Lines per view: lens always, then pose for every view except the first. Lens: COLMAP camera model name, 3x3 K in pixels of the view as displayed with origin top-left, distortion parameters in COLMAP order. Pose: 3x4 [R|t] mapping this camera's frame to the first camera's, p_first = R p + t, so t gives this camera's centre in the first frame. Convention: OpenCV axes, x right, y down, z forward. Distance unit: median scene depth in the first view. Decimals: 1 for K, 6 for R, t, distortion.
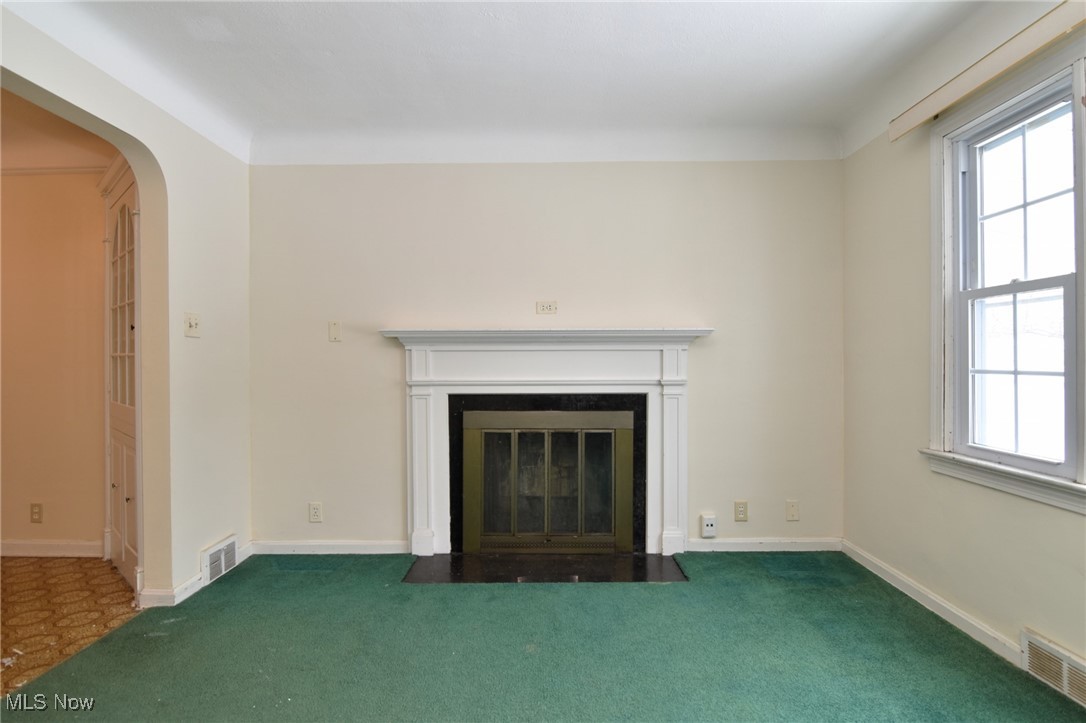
lens RADIAL K [[548.3, 0, 543.0], [0, 548.3, 361.5], [0, 0, 1]] dist [0.001146, -0.016030]
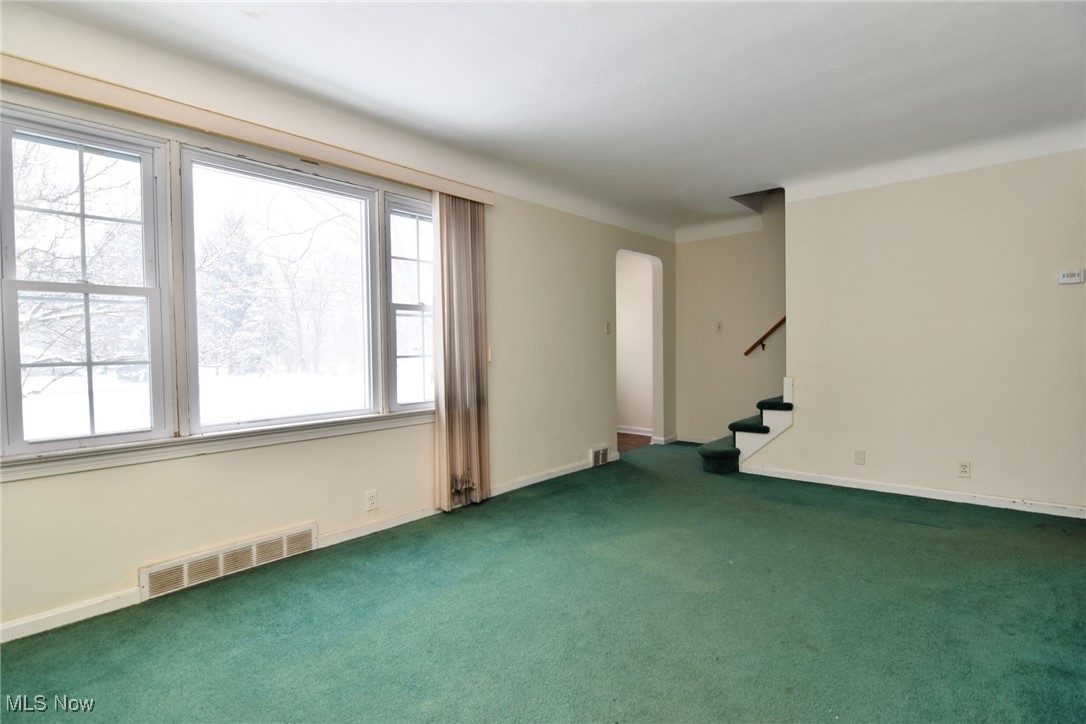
lens RADIAL K [[548.3, 0, 543.0], [0, 548.3, 362.0], [0, 0, 1]] dist [0.001146, -0.016030]
pose [[-0.757673, -0.003052, 0.652627, -0.389853], [0.019479, 0.999438, 0.027289, 0.003881], [-0.652344, 0.033388, -0.757188, 0.838144]]
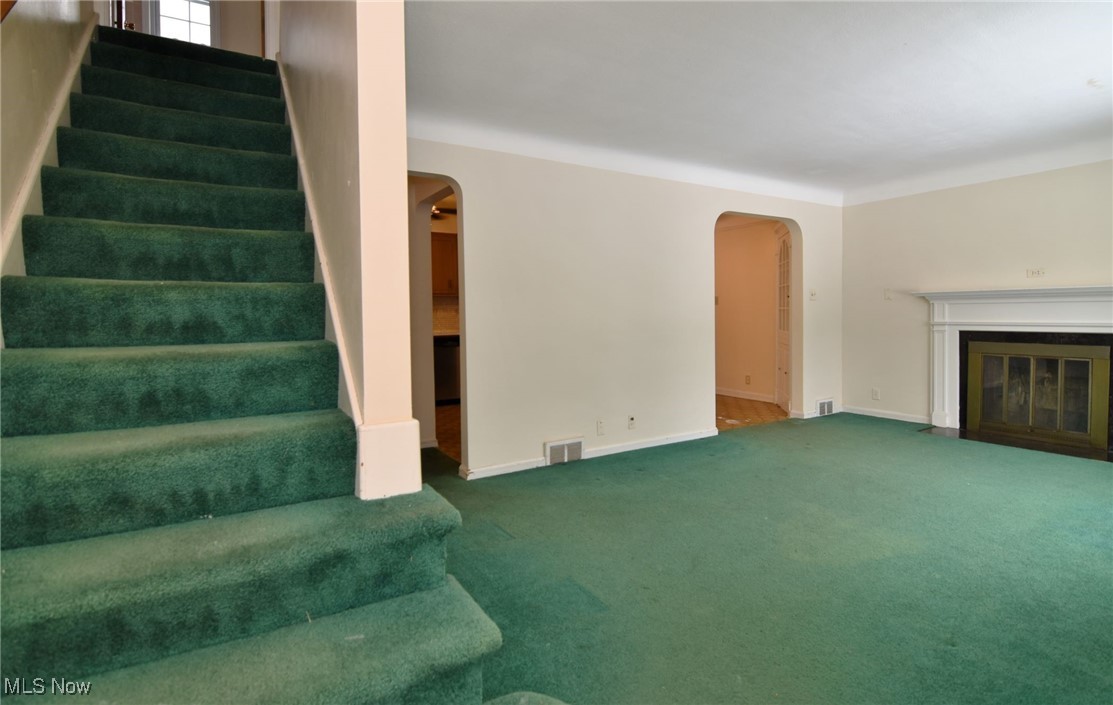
lens RADIAL K [[534.1, 0, 557.9], [0, 534.1, 329.0], [0, 0, 1]] dist [-0.019974, -0.000679]
pose [[0.507484, 0.022995, -0.861355, 0.573693], [0.009788, 0.999425, 0.032448, -0.007307], [0.861606, -0.024898, 0.506967, -0.813890]]
